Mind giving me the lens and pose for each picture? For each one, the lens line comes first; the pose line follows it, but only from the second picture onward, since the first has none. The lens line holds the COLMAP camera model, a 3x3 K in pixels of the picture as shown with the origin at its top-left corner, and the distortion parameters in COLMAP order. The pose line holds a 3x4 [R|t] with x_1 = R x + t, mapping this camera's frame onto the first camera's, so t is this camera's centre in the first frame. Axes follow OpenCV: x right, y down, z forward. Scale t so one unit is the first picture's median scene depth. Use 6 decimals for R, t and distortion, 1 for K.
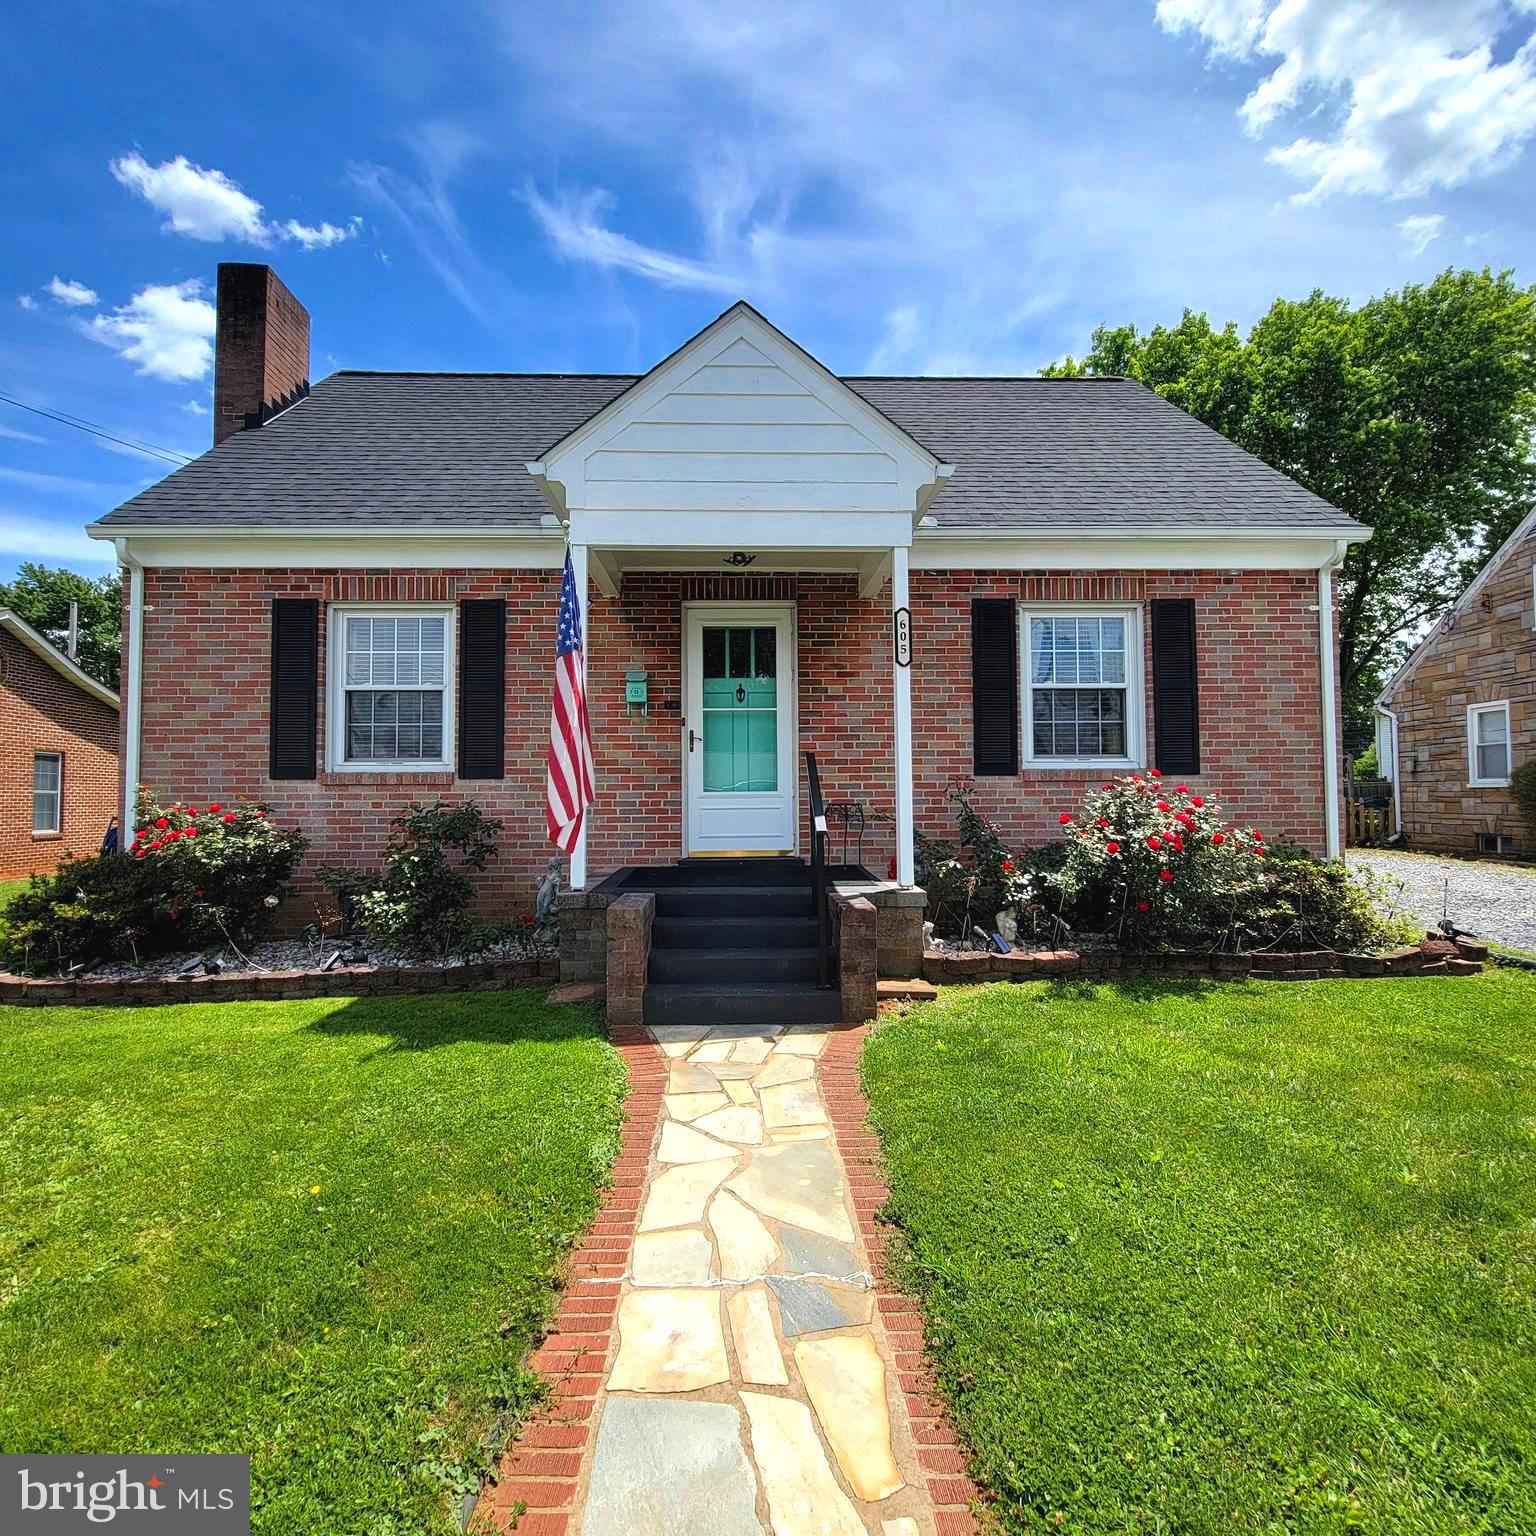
lens RADIAL K [[860.4, 0, 770.5], [0, 860.4, 772.1], [0, 0, 1]] dist [-0.000501, -0.000455]
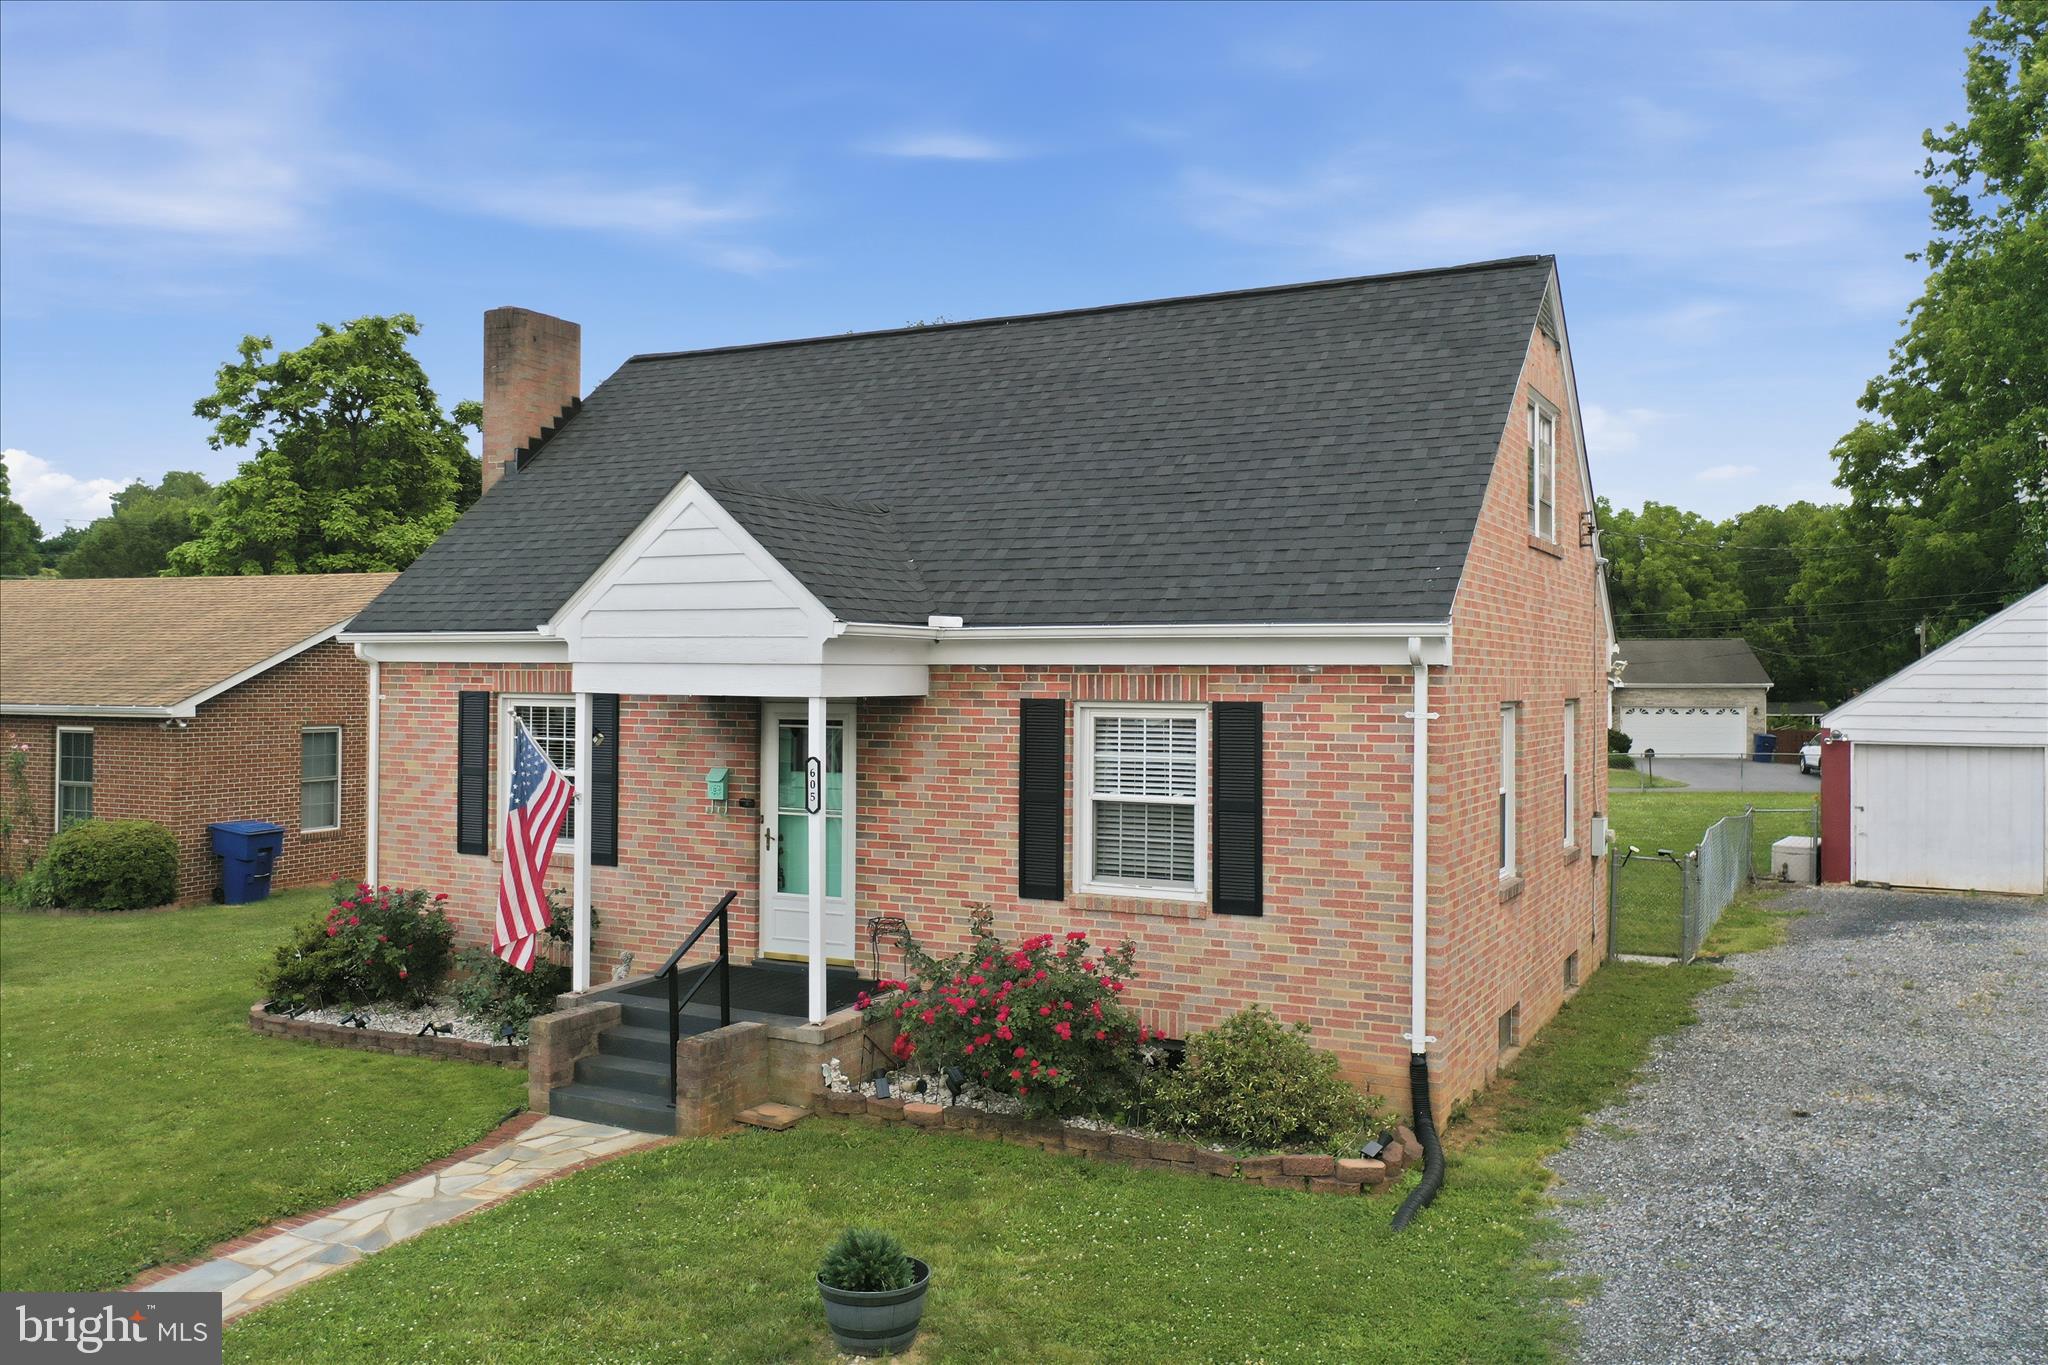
lens RADIAL K [[1755.1, 0, 1031.2], [0, 1755.1, 647.6], [0, 0, 1]] dist [-0.045981, 0.099978]
pose [[0.864505, 0.007361, -0.502570, 1.156007], [0.003709, 0.999772, 0.021024, -0.292455], [0.502611, -0.020039, 0.864281, -0.558480]]
